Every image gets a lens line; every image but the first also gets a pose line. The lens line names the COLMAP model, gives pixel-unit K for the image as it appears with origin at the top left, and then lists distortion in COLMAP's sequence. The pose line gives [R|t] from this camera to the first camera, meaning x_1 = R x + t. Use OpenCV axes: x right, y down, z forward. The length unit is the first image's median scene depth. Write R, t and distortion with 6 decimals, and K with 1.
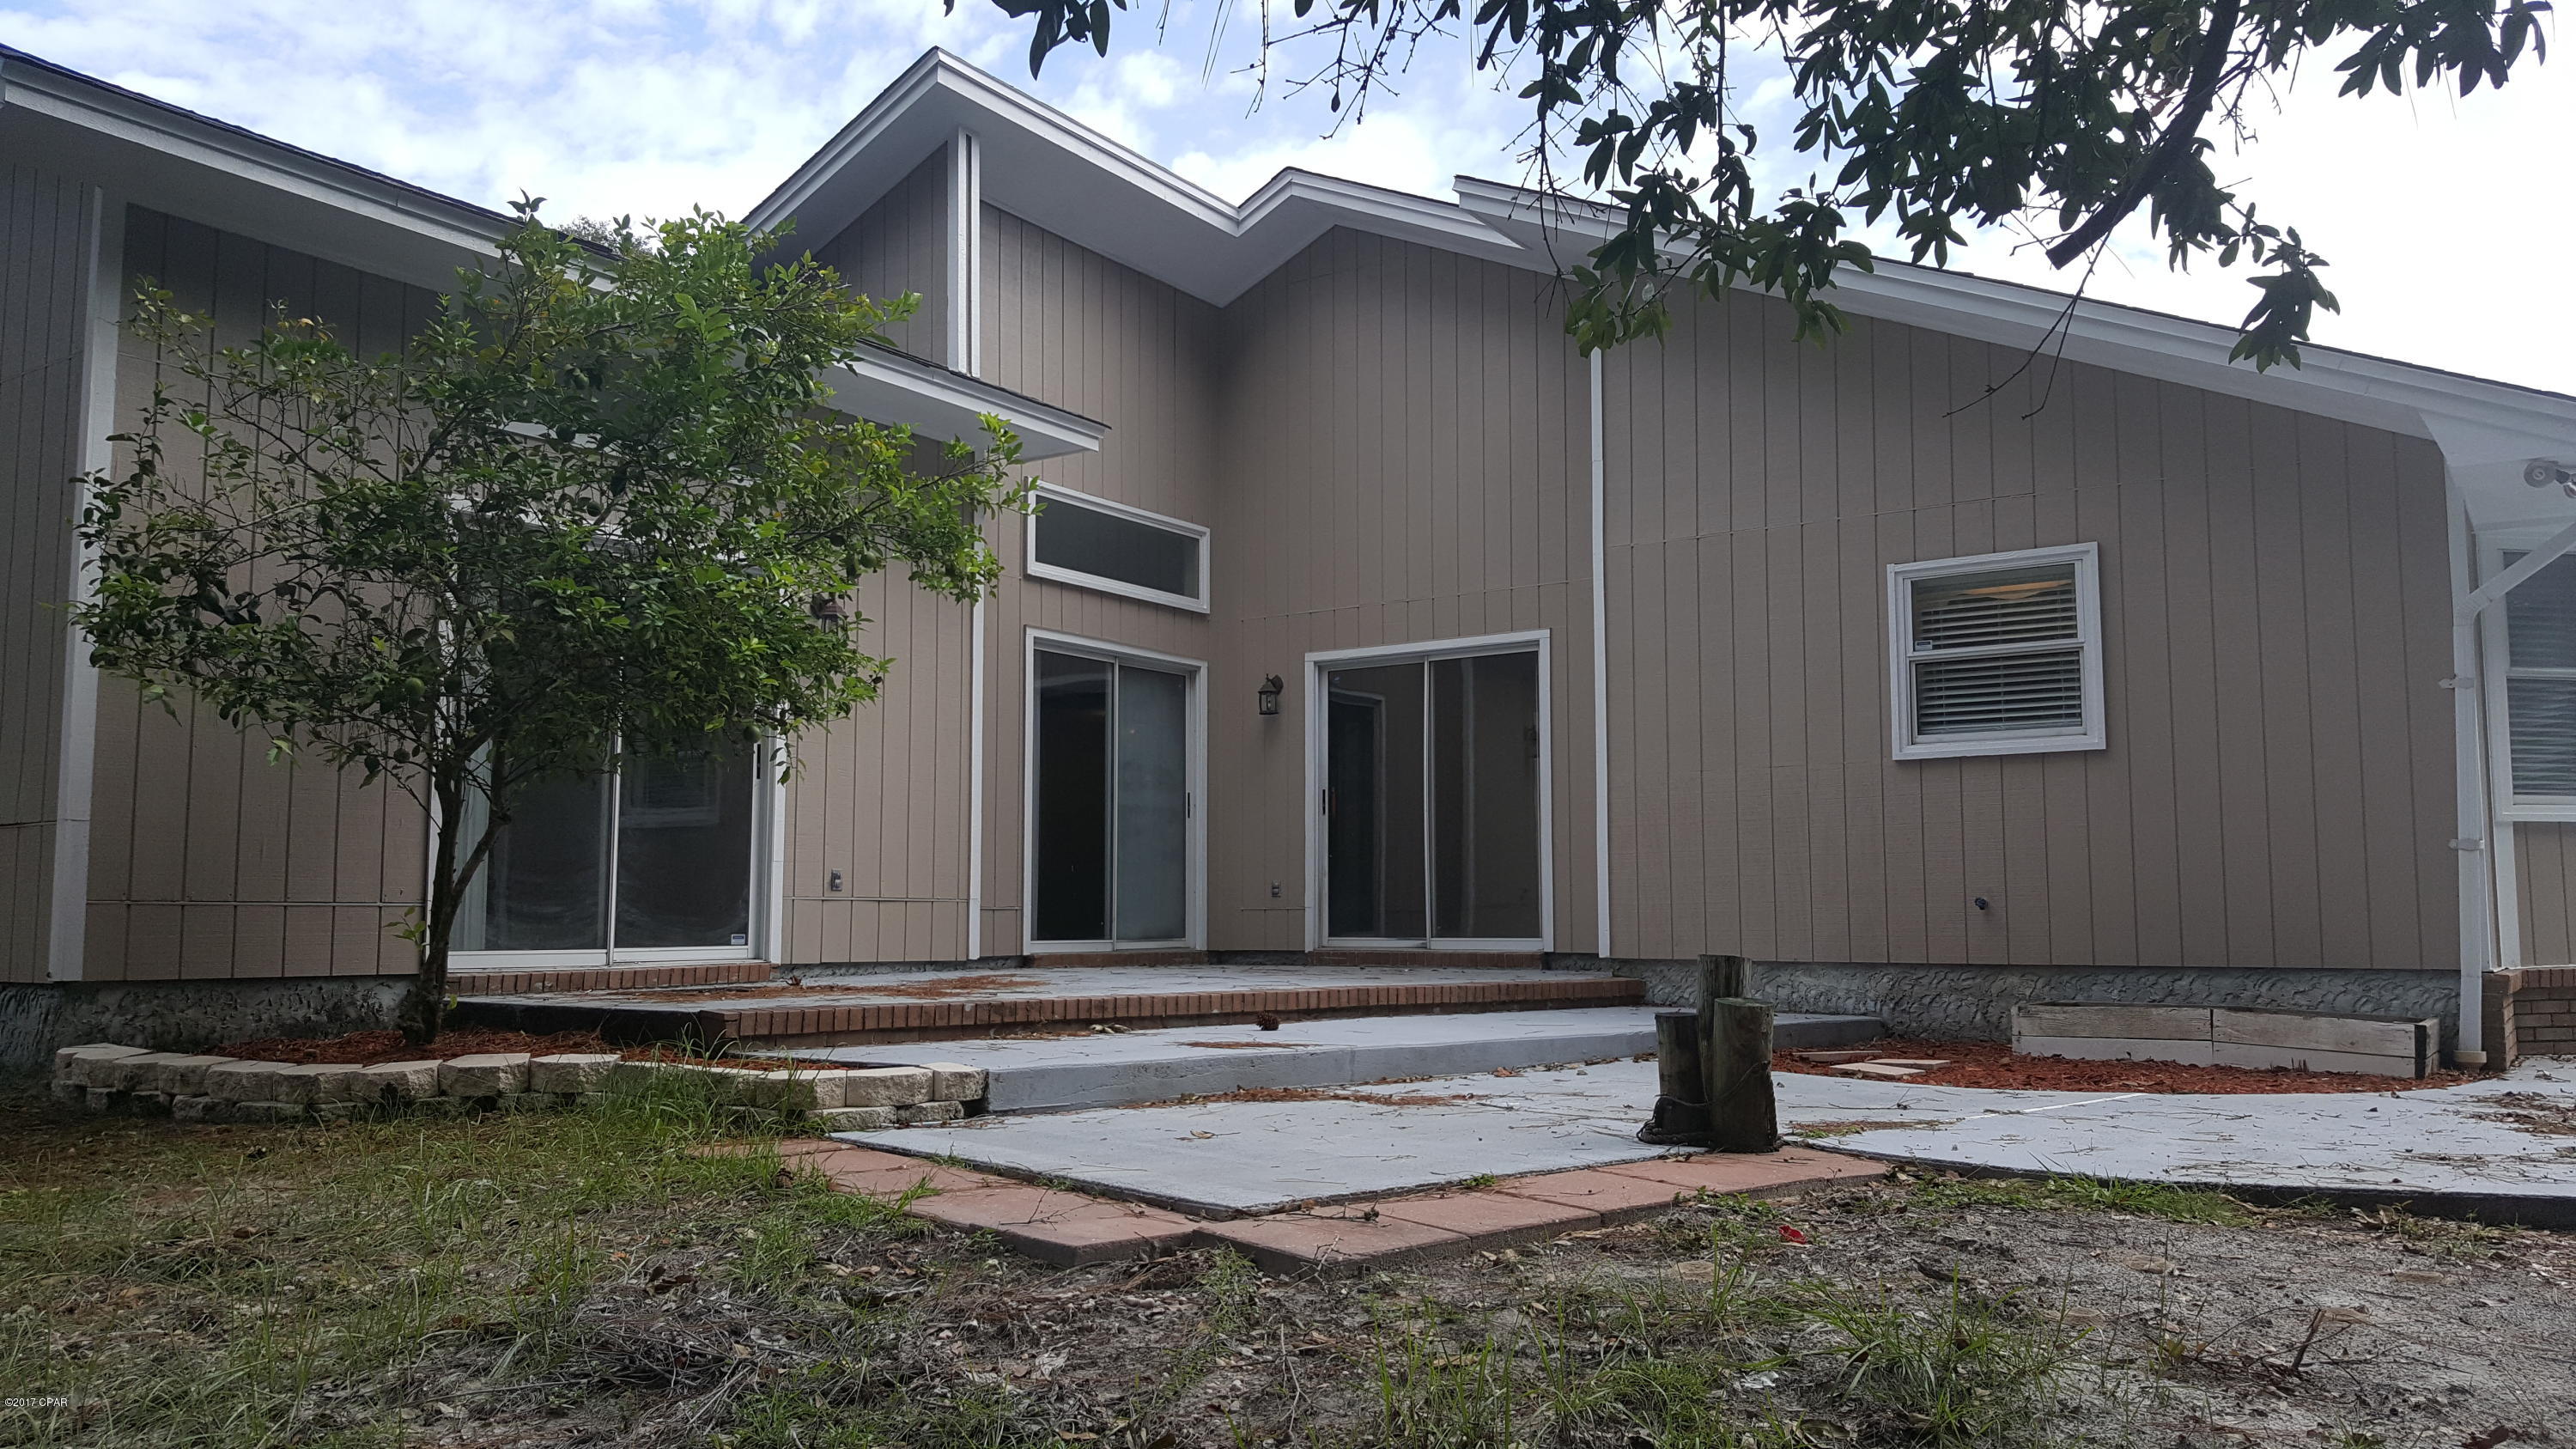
lens RADIAL K [[1910.1, 0, 1285.6], [0, 1910.1, 785.6], [0, 0, 1]] dist [0.072705, 0.010590]
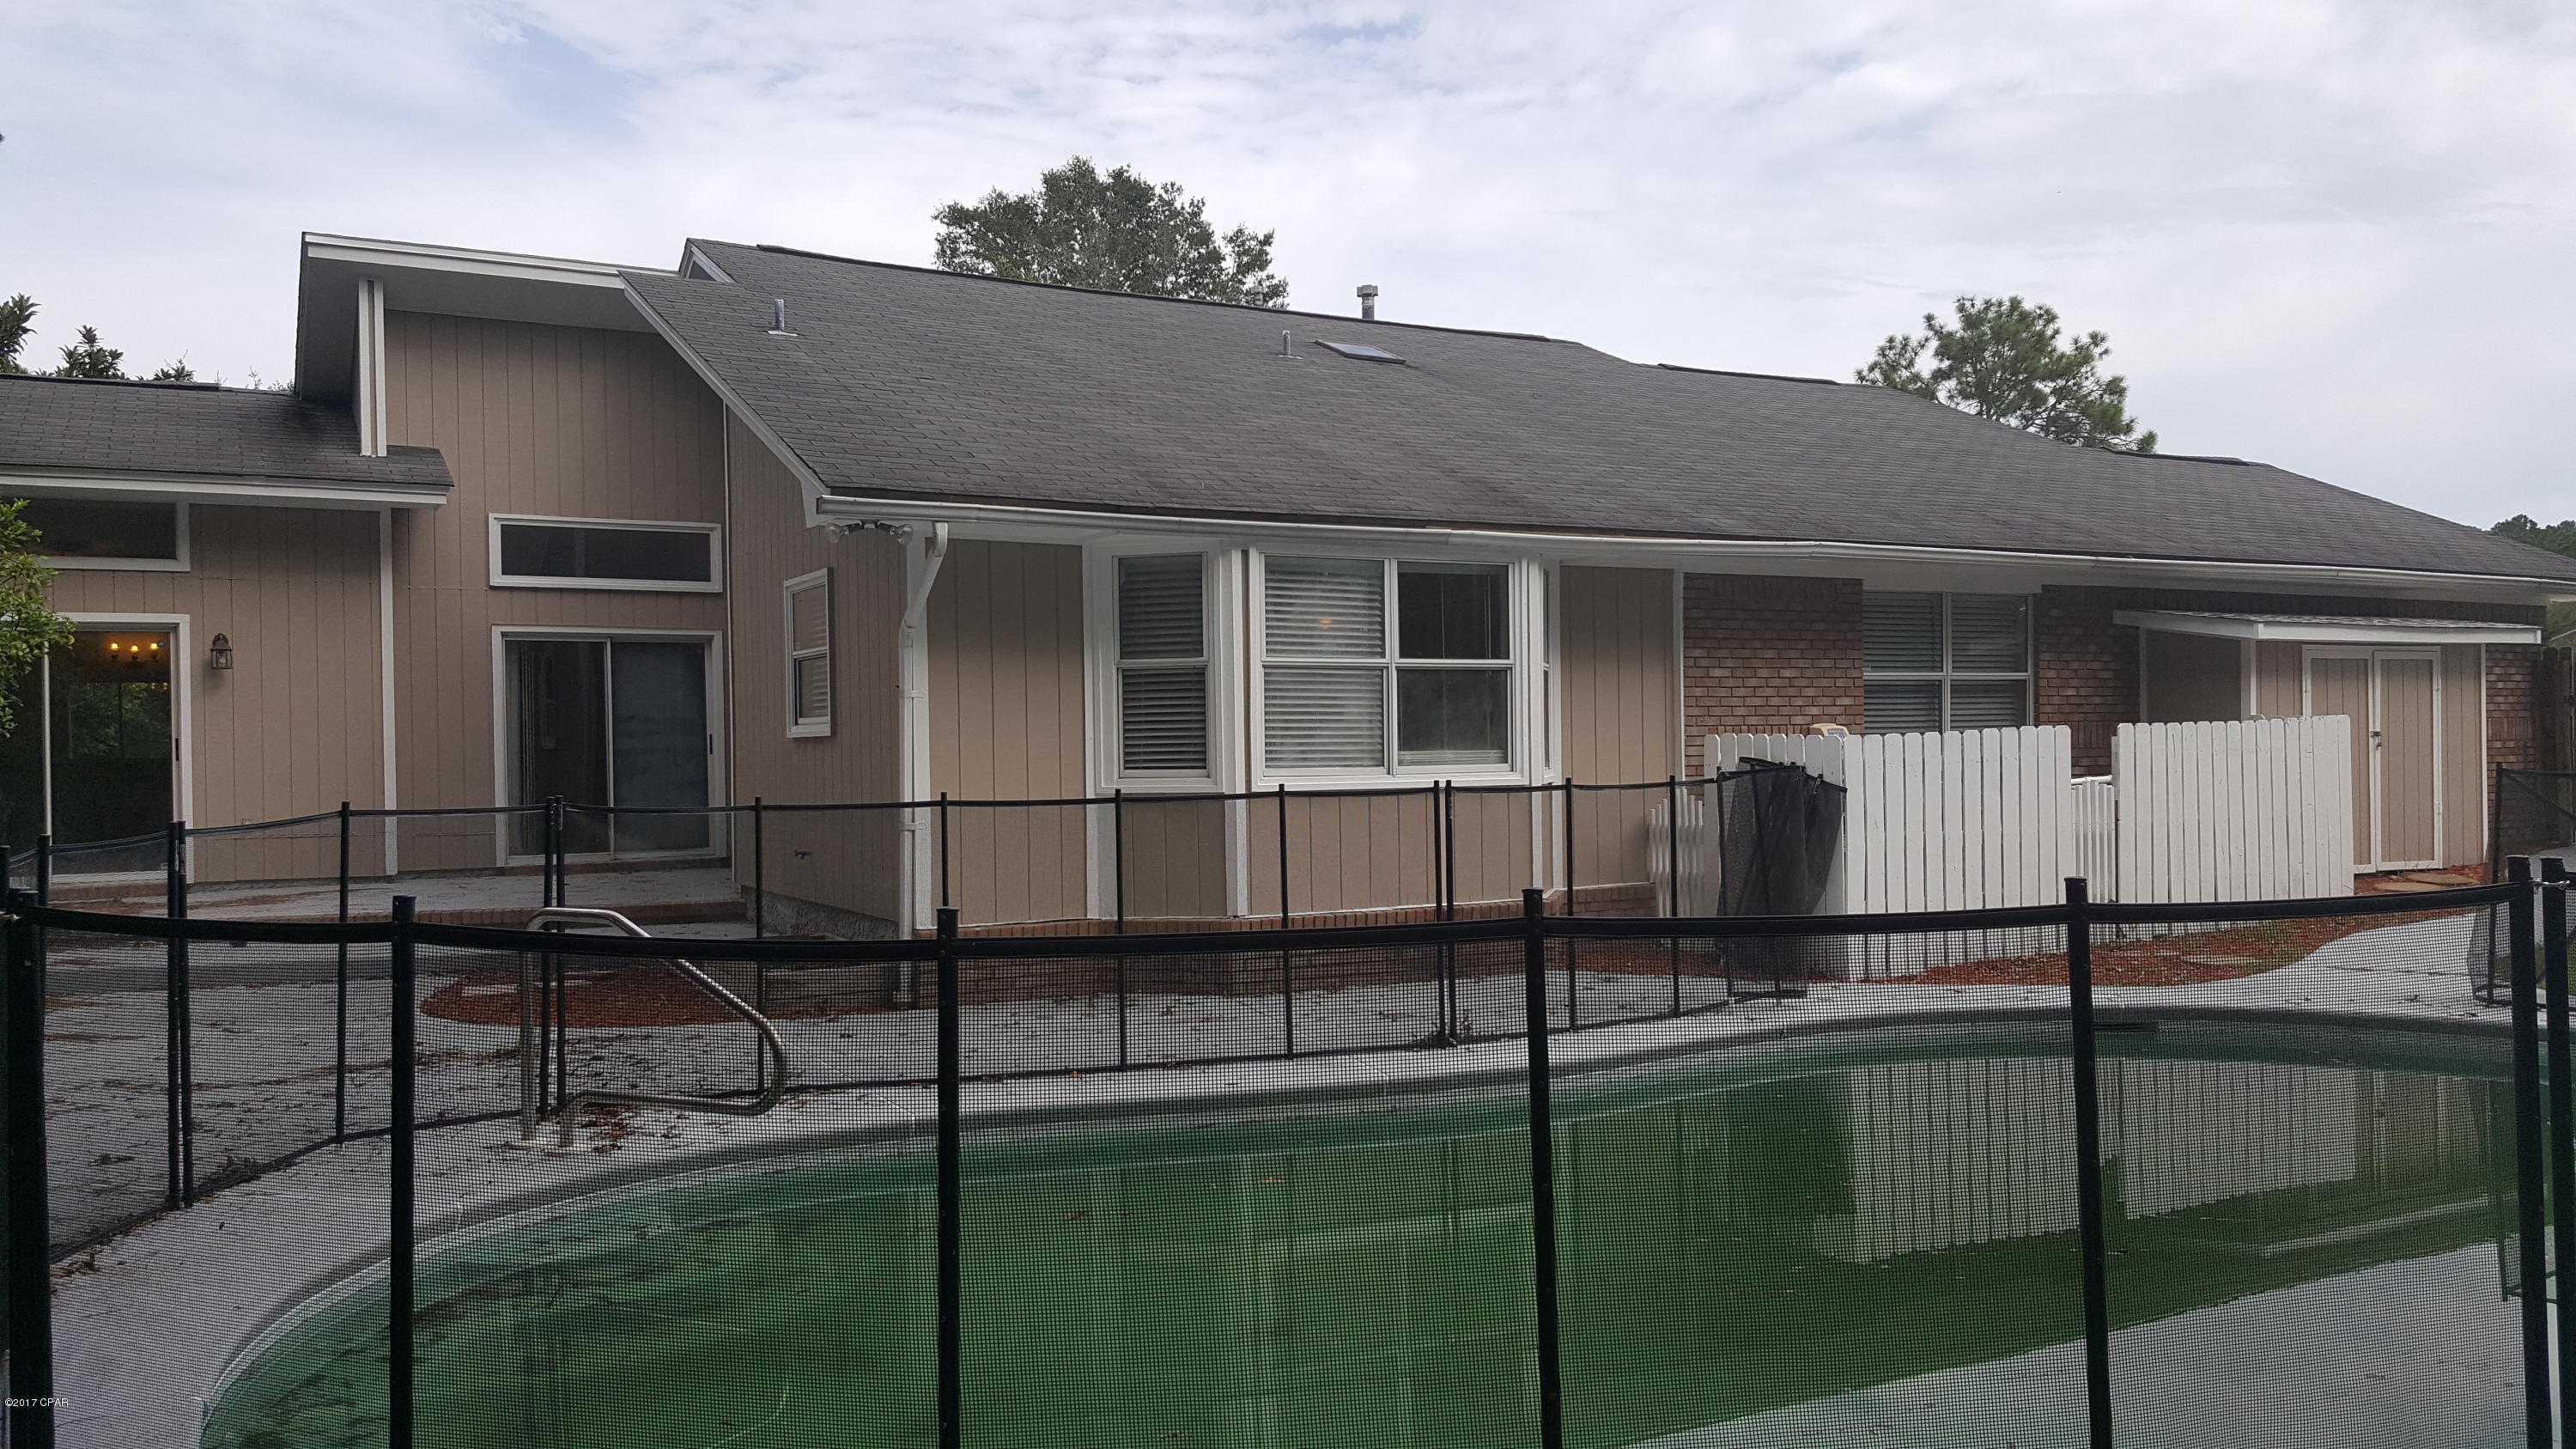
lens RADIAL K [[1913.2, 0, 1274.3], [0, 1913.2, 753.6], [0, 0, 1]] dist [0.099053, -0.151056]
pose [[0.884921, -0.007441, -0.465682, 1.133559], [0.046436, 0.996300, 0.072322, -0.076062], [0.463420, -0.085624, 0.881992, 0.049242]]
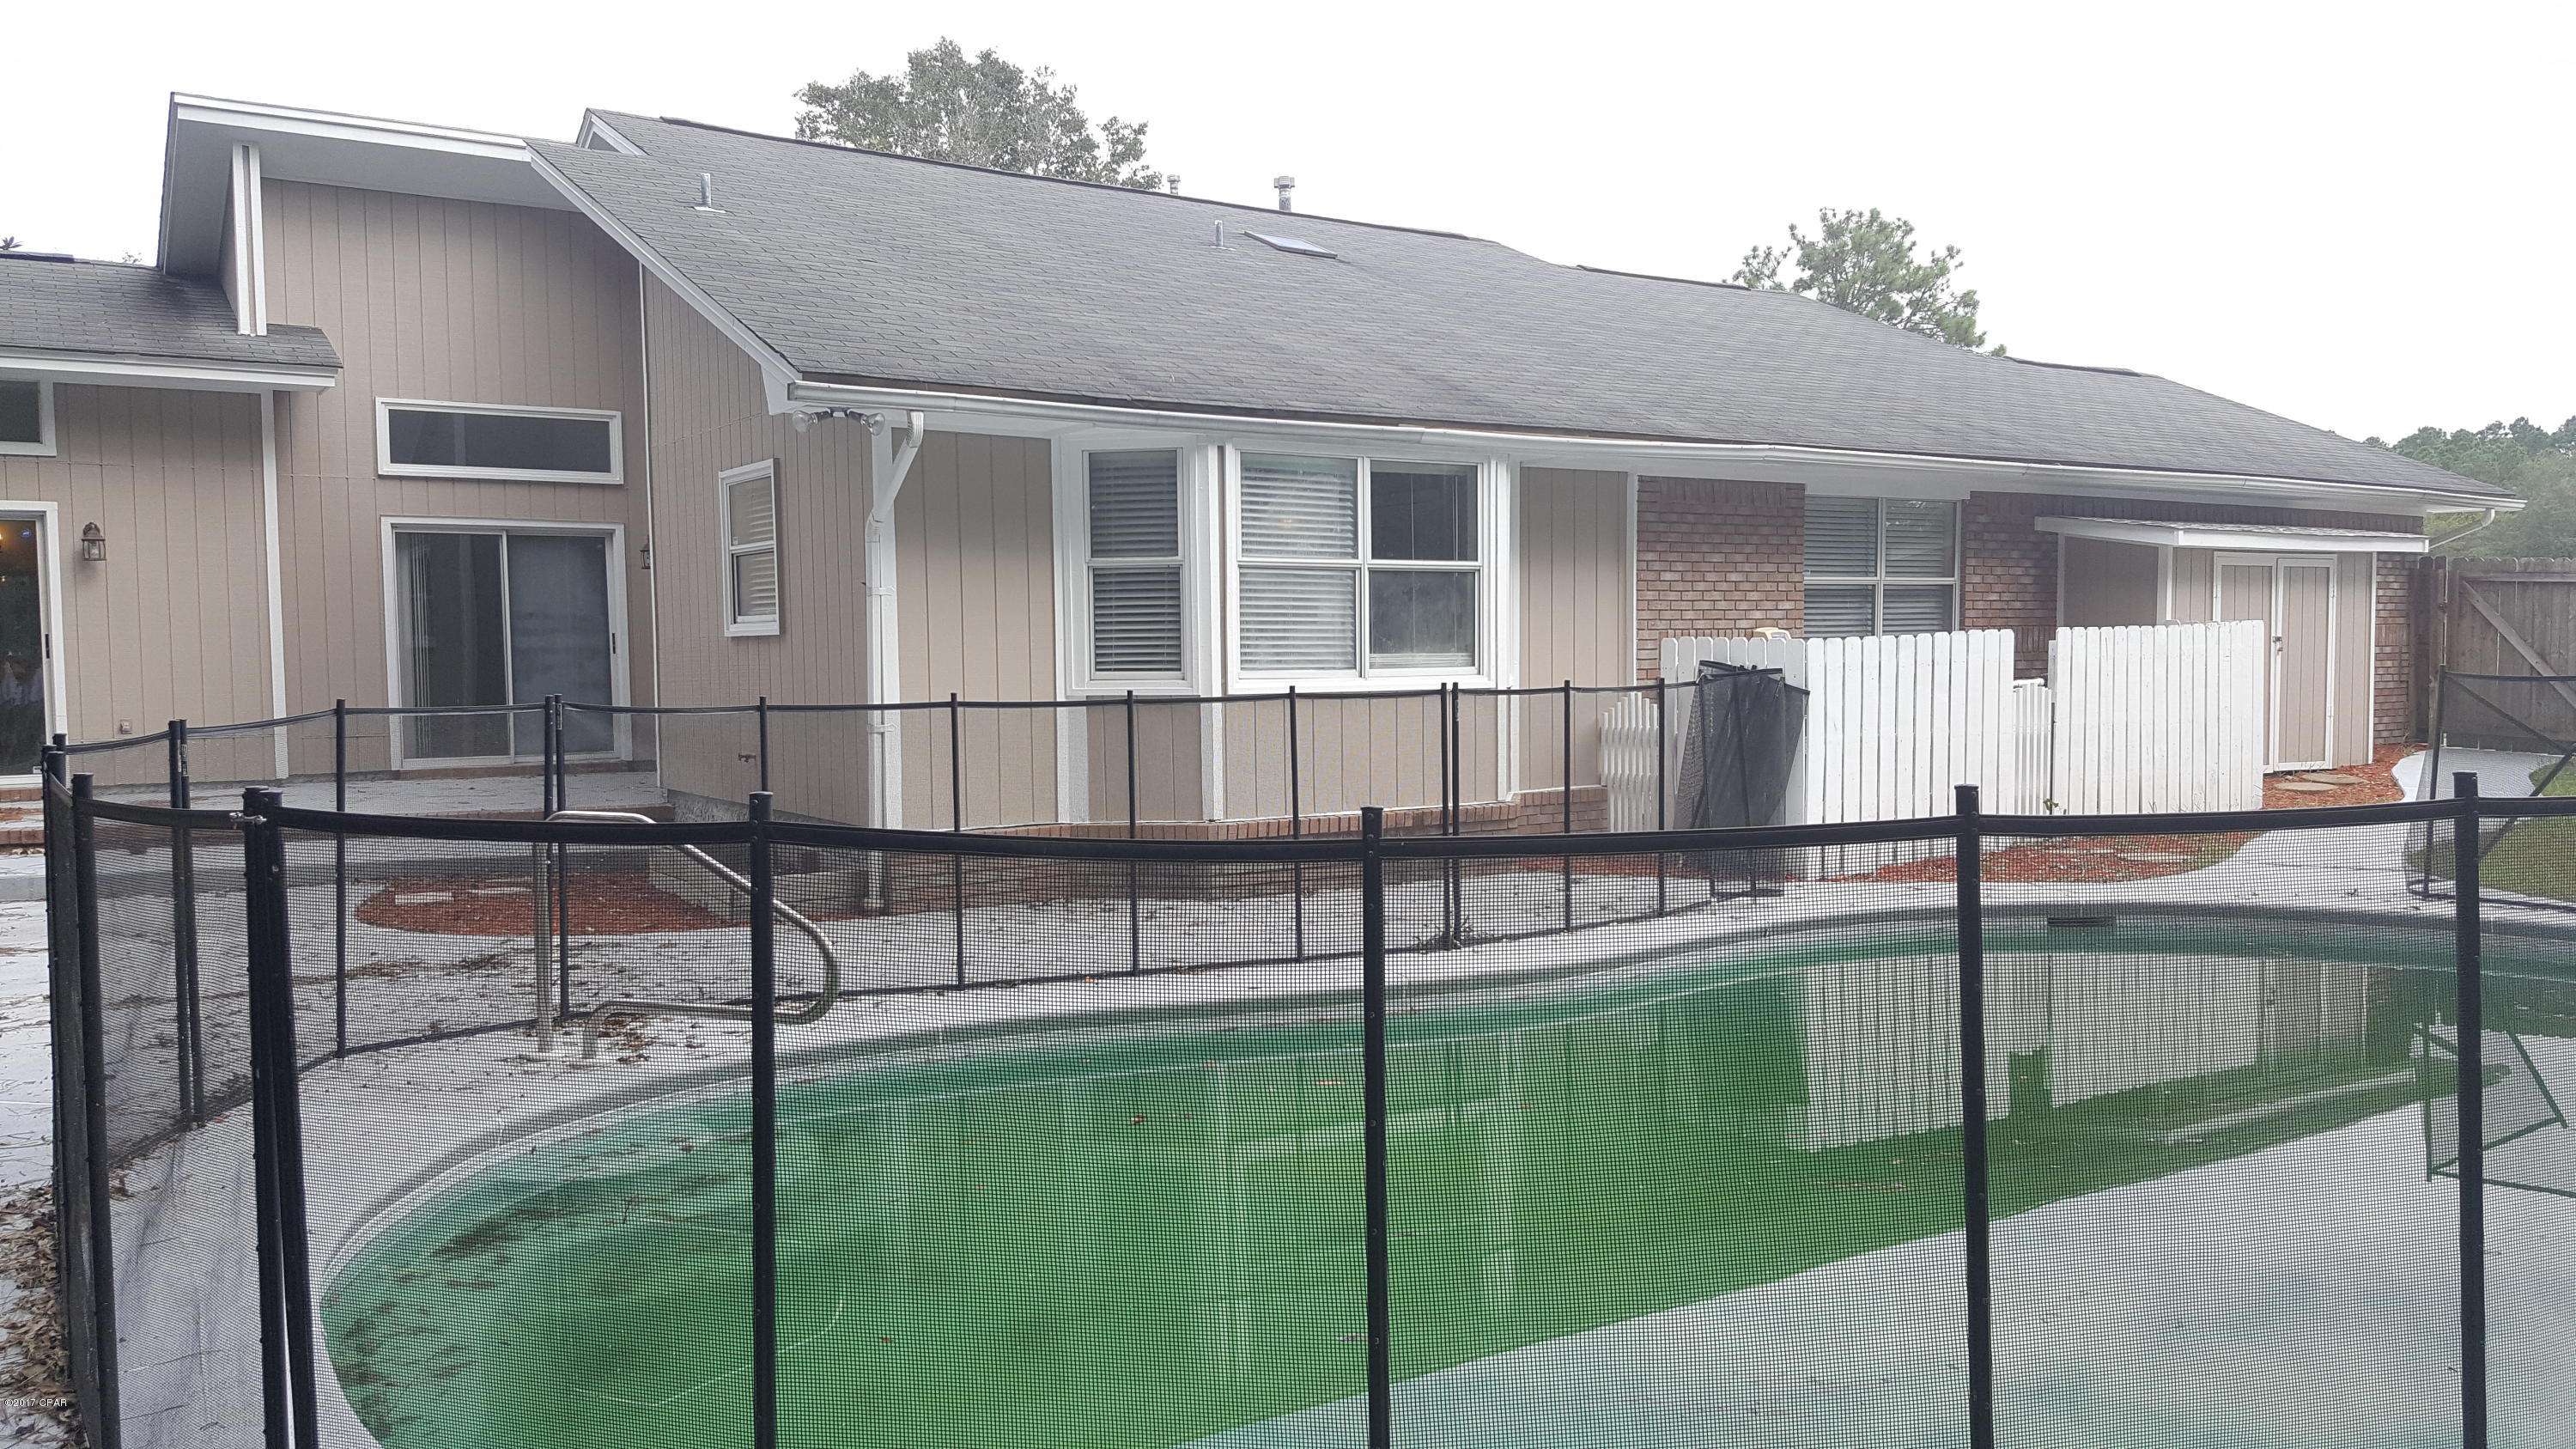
lens RADIAL K [[1913.2, 0, 1283.4], [0, 1913.2, 762.0], [0, 0, 1]] dist [0.099053, -0.151056]
pose [[0.920728, 0.016878, -0.389841, 1.067293], [0.036640, 0.990910, 0.129437, -0.076068], [0.388482, -0.133460, 0.911740, 0.031864]]
